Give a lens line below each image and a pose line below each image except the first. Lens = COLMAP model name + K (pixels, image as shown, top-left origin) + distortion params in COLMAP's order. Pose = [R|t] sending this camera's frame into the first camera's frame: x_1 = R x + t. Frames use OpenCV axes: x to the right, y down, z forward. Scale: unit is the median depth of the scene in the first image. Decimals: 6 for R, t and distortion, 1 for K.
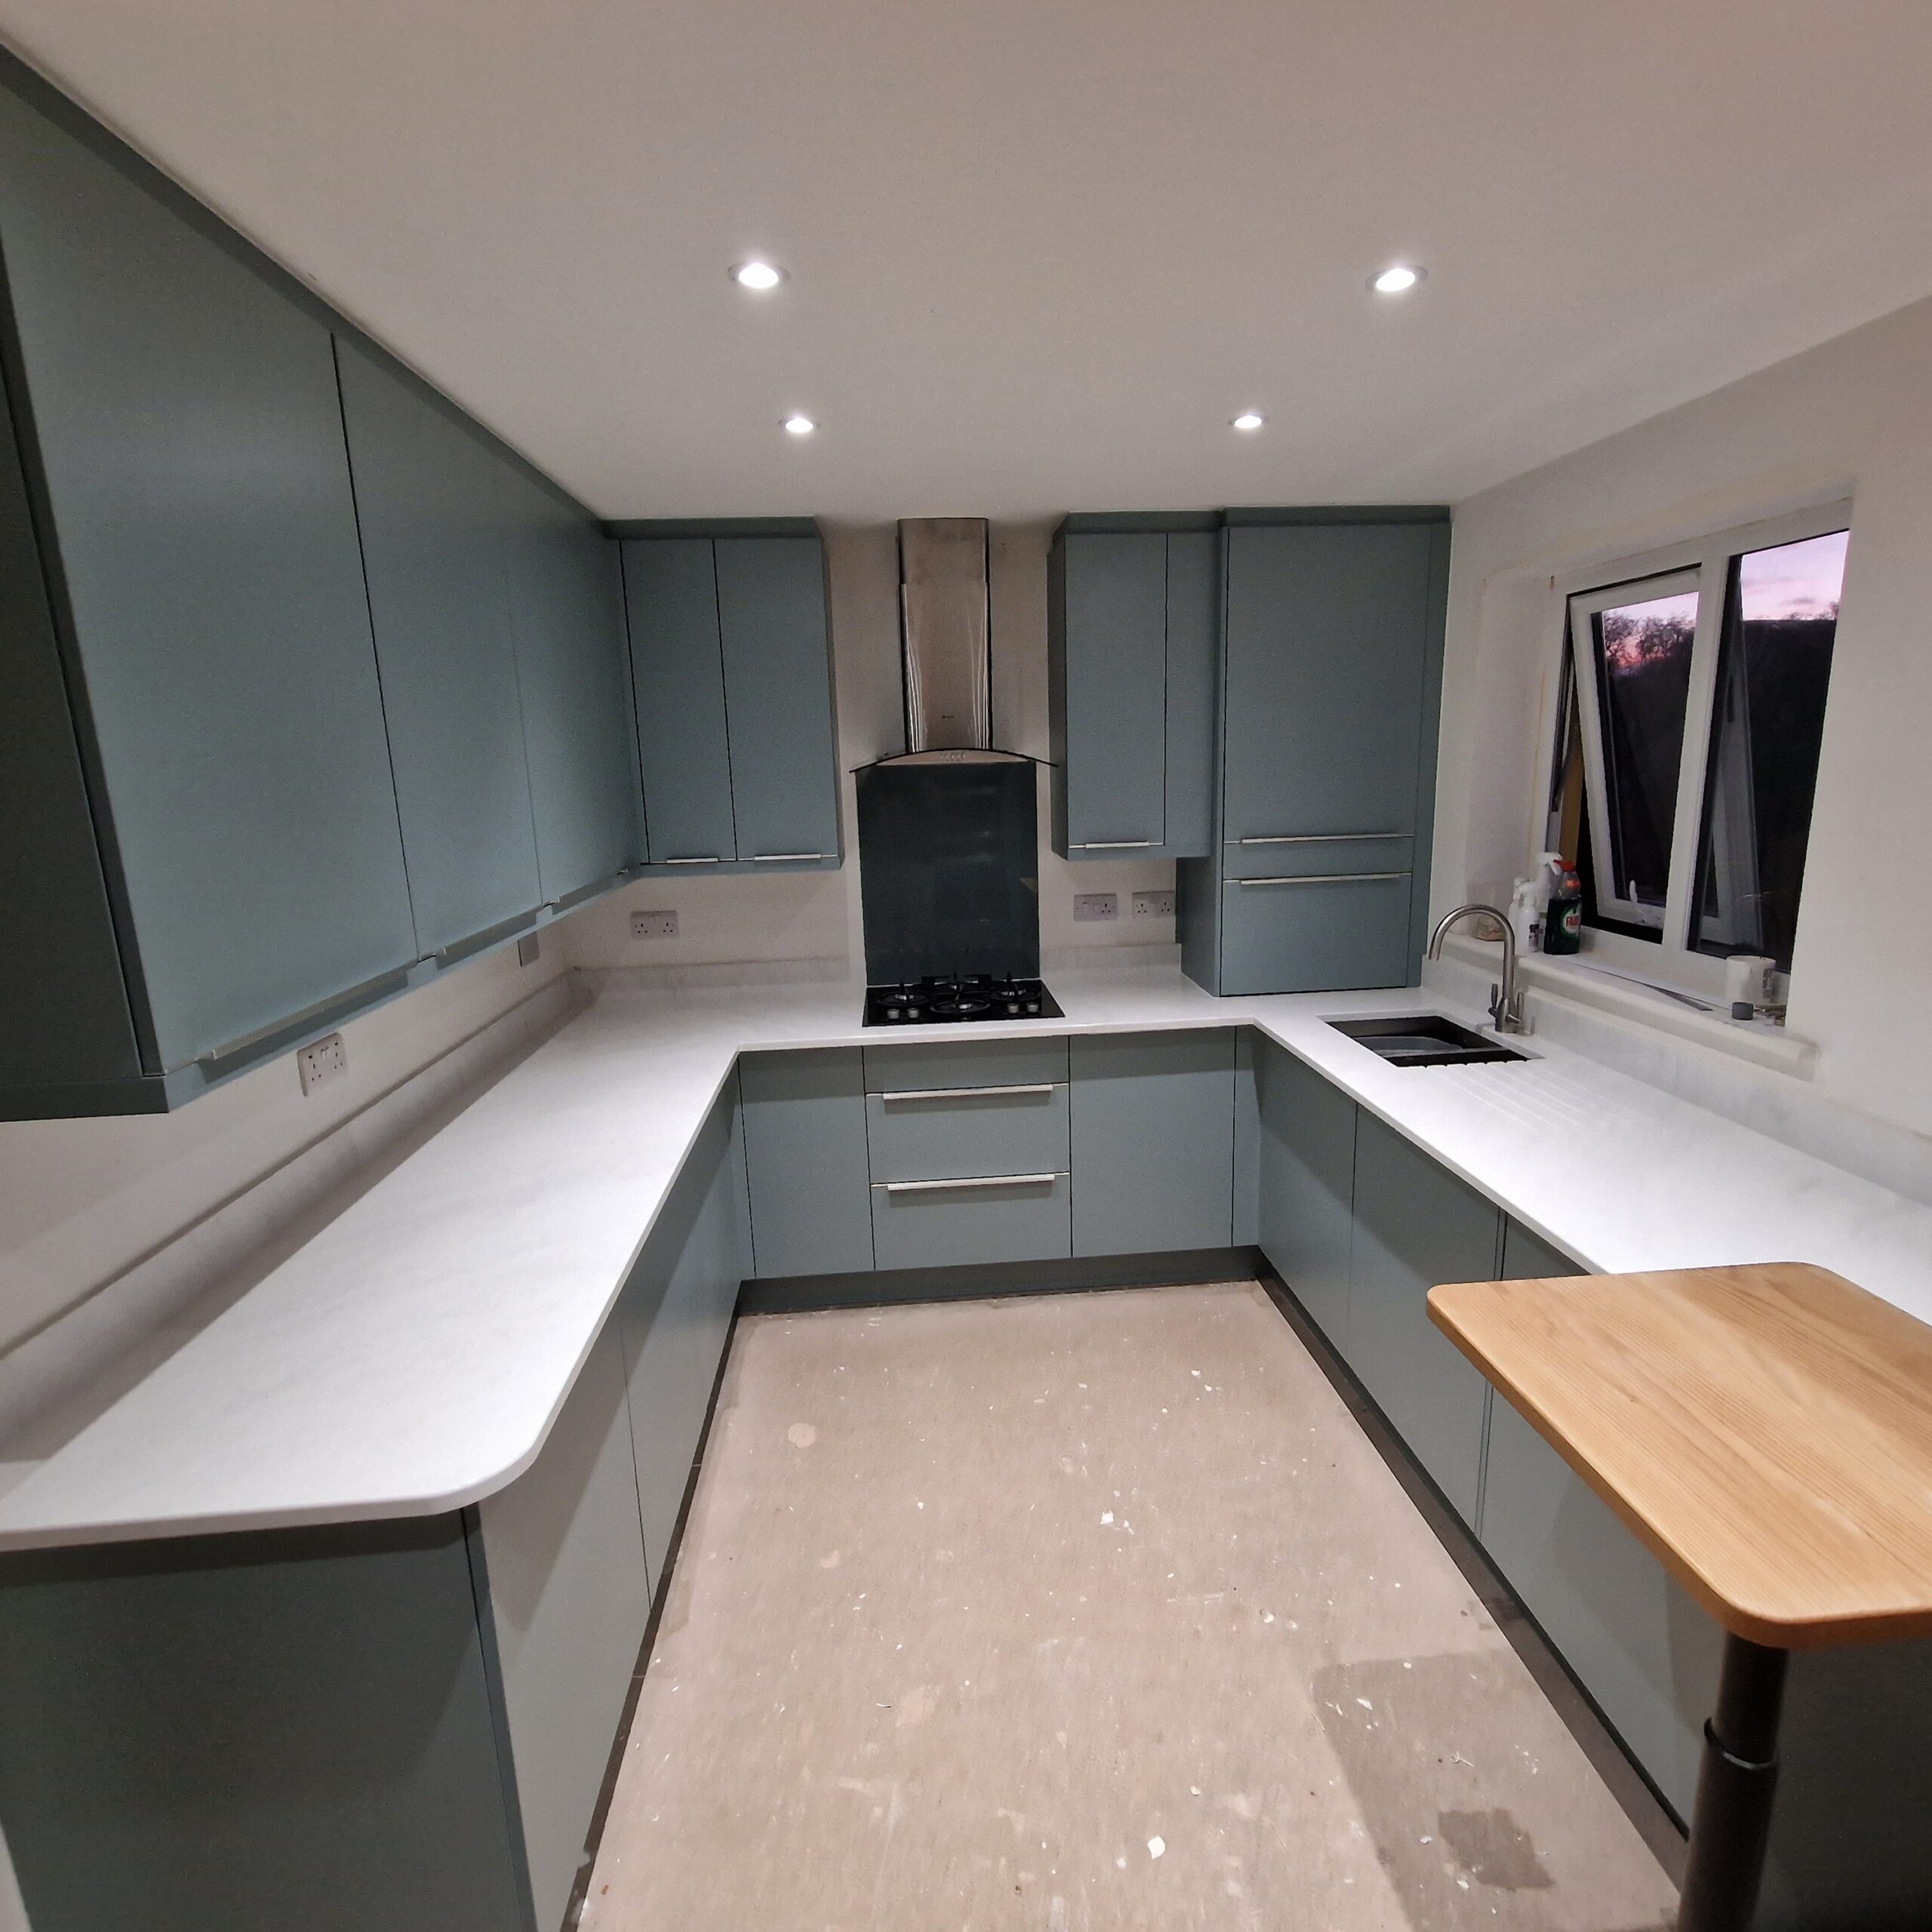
lens RADIAL K [[1063.5, 0, 985.1], [0, 1063.5, 970.0], [0, 0, 1]] dist [0.003861, -0.000976]
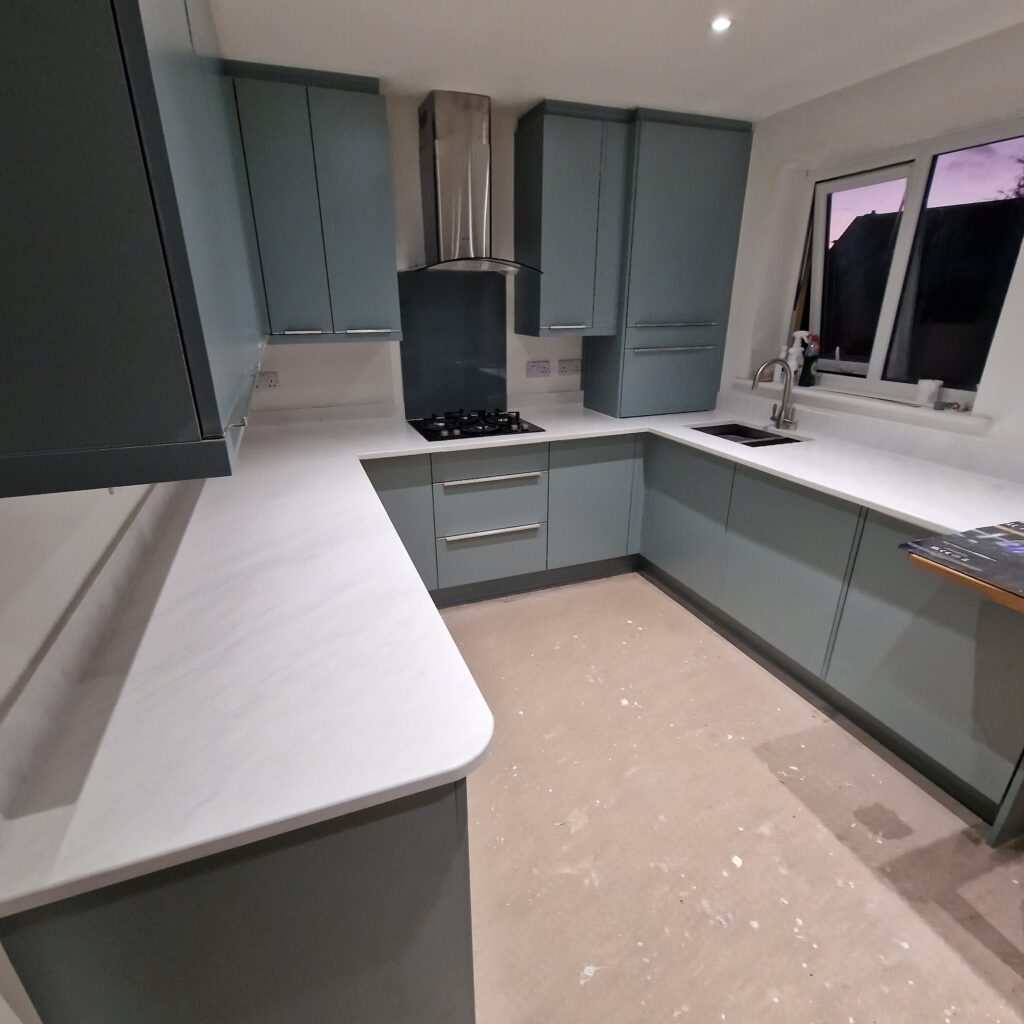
lens RADIAL K [[563.8, 0, 512.8], [0, 563.8, 522.1], [0, 0, 1]] dist [0.003817, -0.000939]
pose [[0.959383, -0.077523, 0.271245, -0.249426], [0.032018, 0.985210, 0.168331, 0.036595], [-0.280282, -0.152810, 0.947677, 0.154328]]
